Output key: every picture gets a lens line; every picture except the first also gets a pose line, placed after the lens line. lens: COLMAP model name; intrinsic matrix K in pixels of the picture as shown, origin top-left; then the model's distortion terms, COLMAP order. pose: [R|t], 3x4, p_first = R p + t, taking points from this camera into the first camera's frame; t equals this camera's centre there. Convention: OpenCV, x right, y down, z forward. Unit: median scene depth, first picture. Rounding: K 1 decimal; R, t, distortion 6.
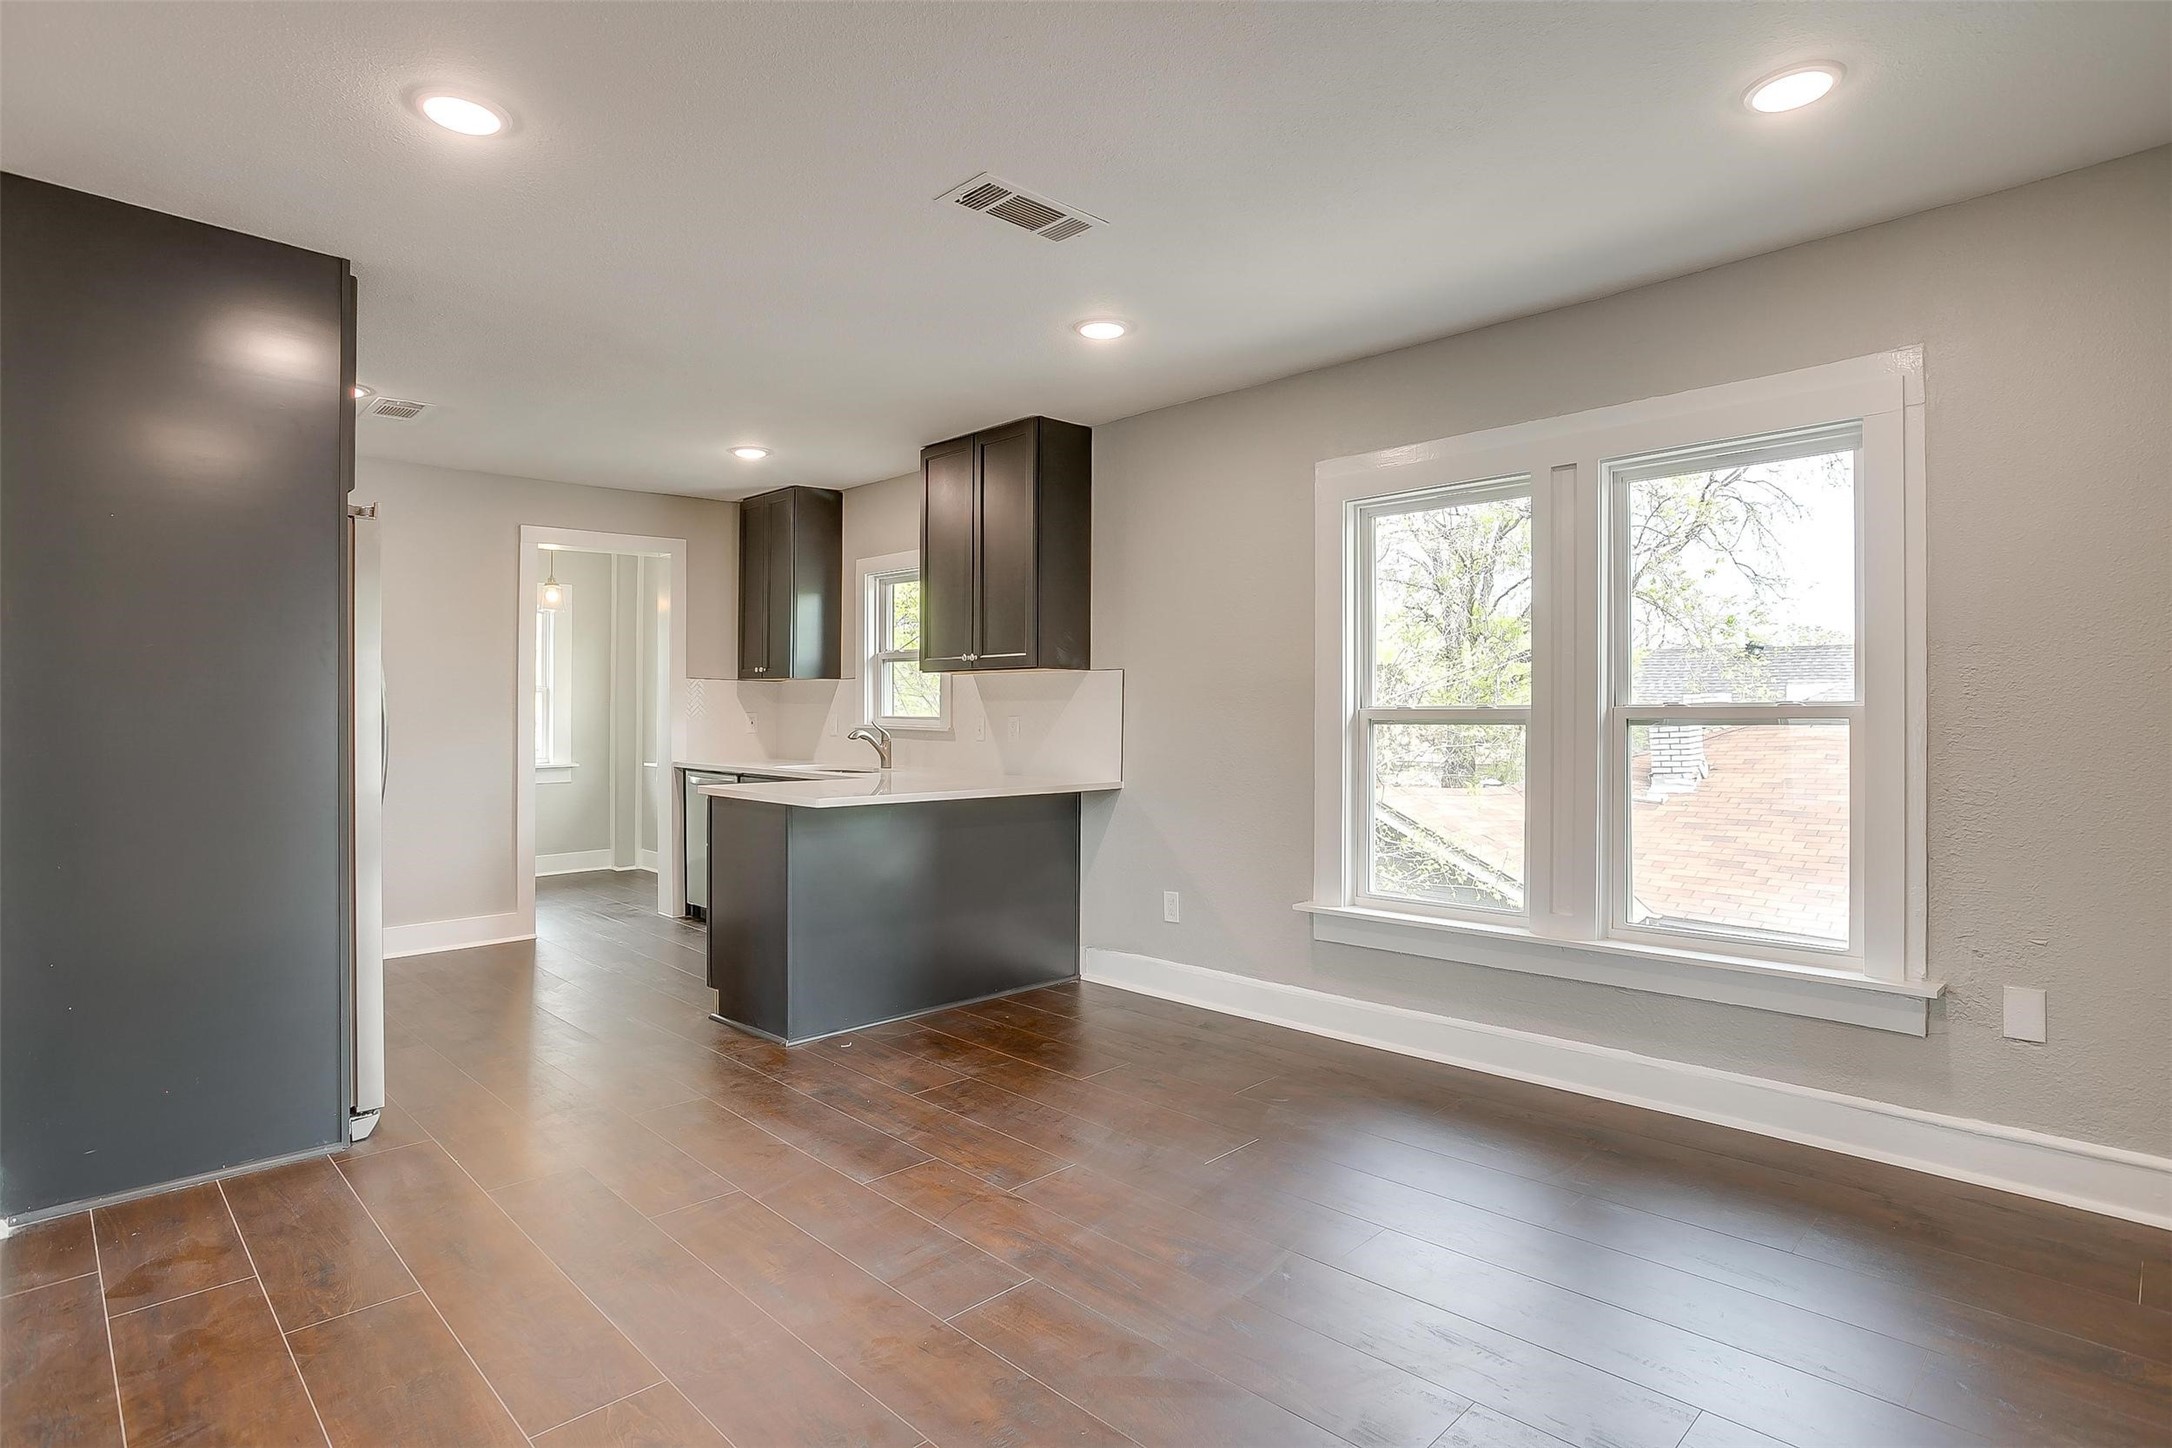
lens RADIAL K [[1125.7, 0, 1043.6], [0, 1125.7, 710.8], [0, 0, 1]] dist [0.001035, 0.000418]
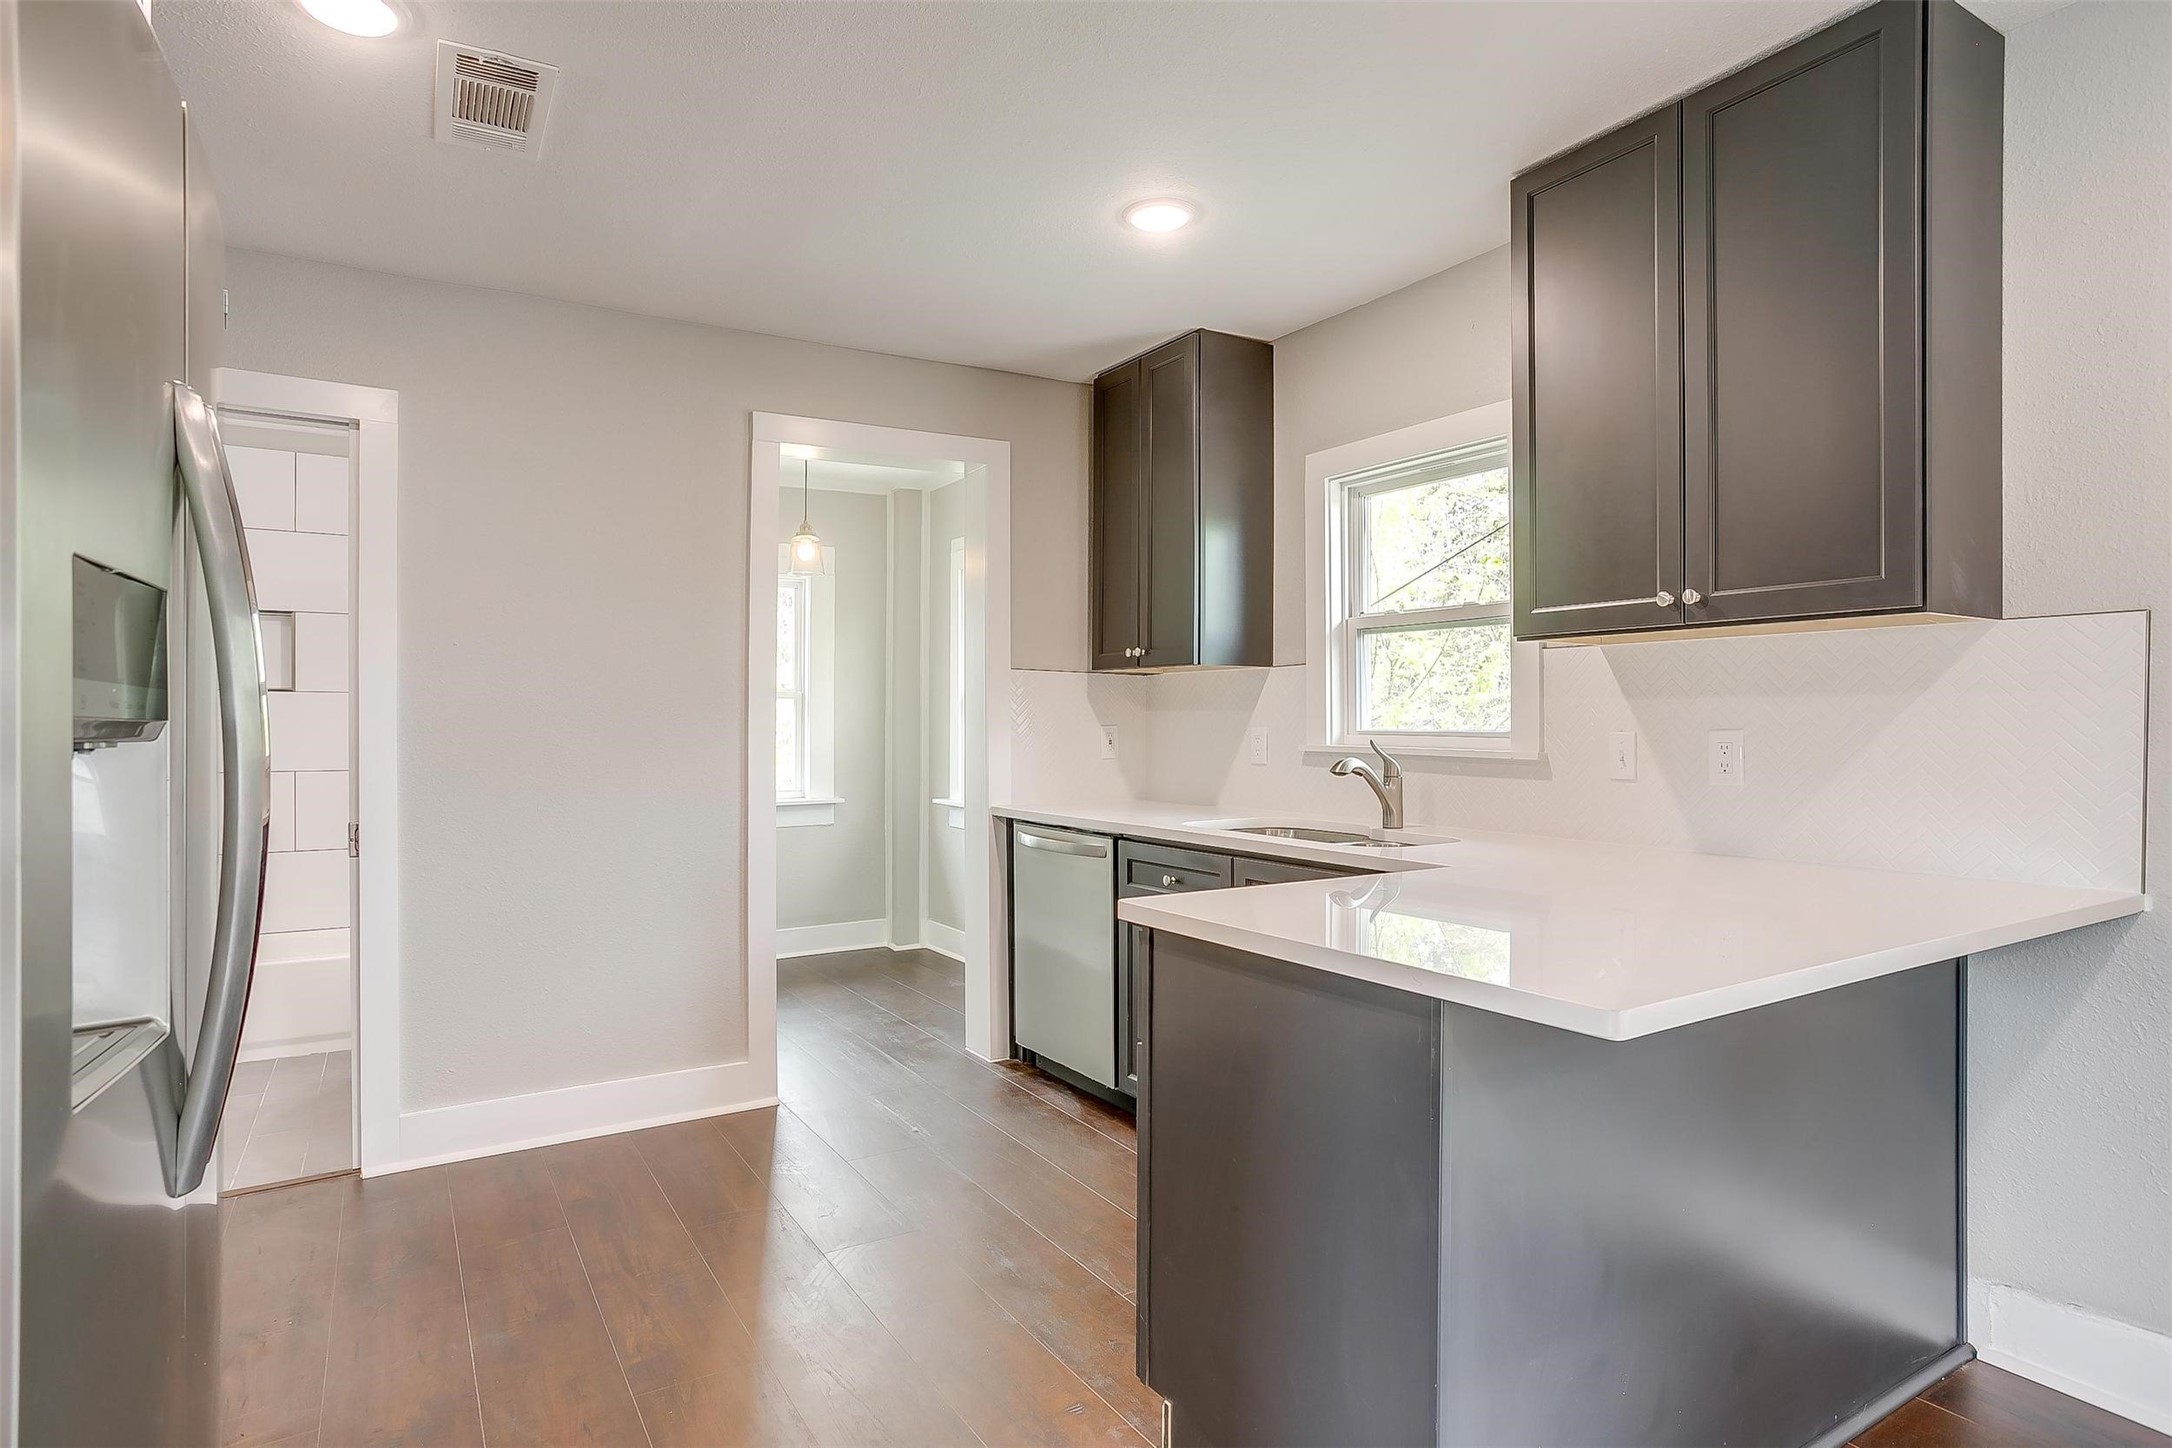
lens RADIAL K [[1157.7, 0, 1086.0], [0, 1157.7, 724.0], [0, 0, 1]] dist [-0.000796, 0.000345]
pose [[0.983085, -0.002334, -0.183137, -0.169582], [0.001954, 0.999996, -0.002258, 0.002334], [0.183142, 0.001862, 0.983085, 0.408099]]
